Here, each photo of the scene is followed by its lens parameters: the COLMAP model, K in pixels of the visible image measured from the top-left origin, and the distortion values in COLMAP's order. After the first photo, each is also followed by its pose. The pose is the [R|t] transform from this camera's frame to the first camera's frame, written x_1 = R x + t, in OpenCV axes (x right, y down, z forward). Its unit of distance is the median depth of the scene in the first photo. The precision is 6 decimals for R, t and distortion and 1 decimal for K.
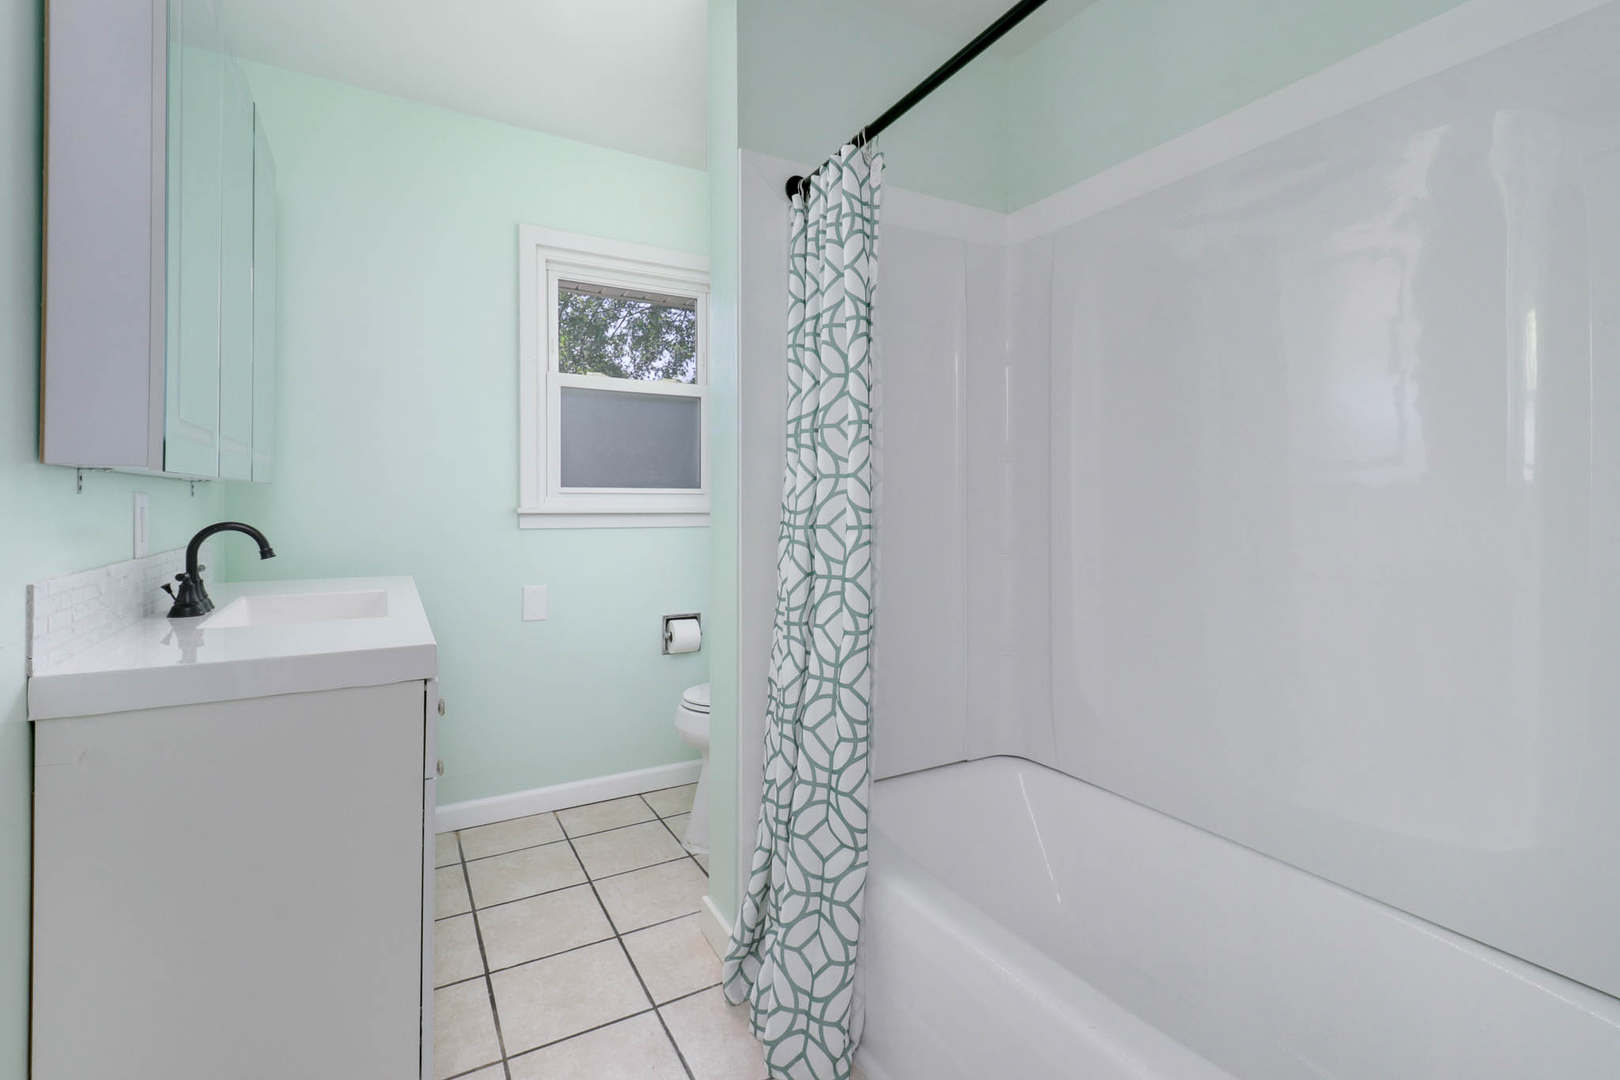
lens RADIAL K [[765.0, 0, 819.2], [0, 765.0, 518.4], [0, 0, 1]] dist [0.017853, -0.014346]
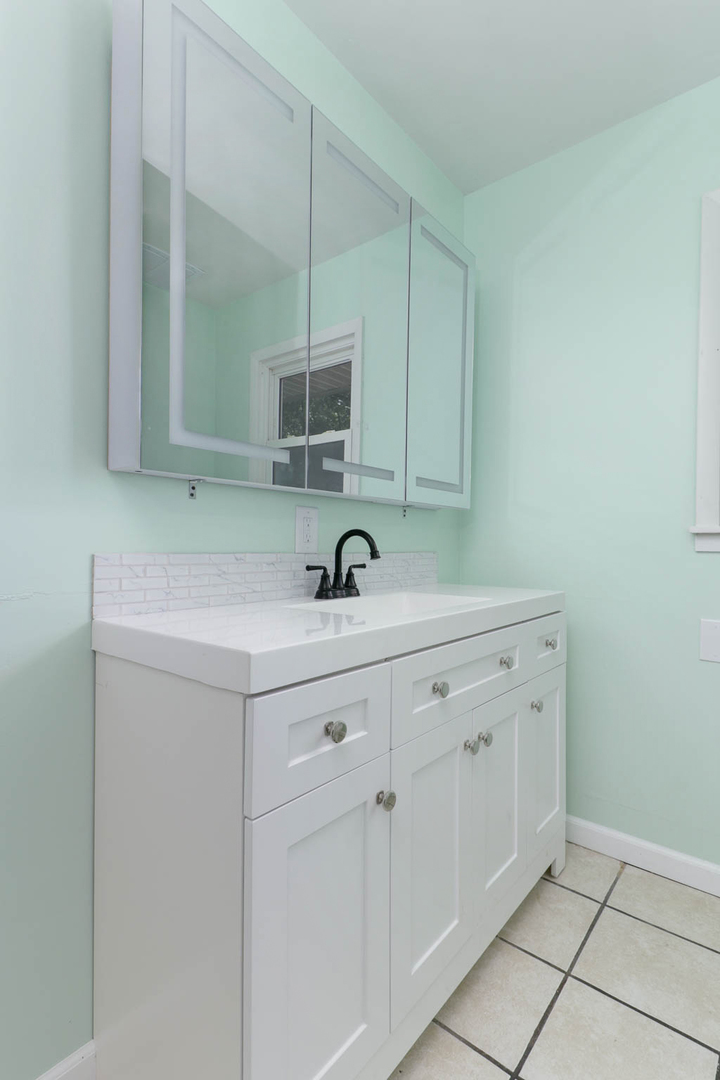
lens RADIAL K [[510.0, 0, 360.0], [0, 510.0, 540.0], [0, 0, 1]] dist [0.017853, -0.014346]
pose [[0.347290, -0.000548, -0.937757, 0.027537], [-0.033792, 0.999343, -0.013099, 0.033572], [0.937149, 0.036238, 0.347044, 0.702193]]
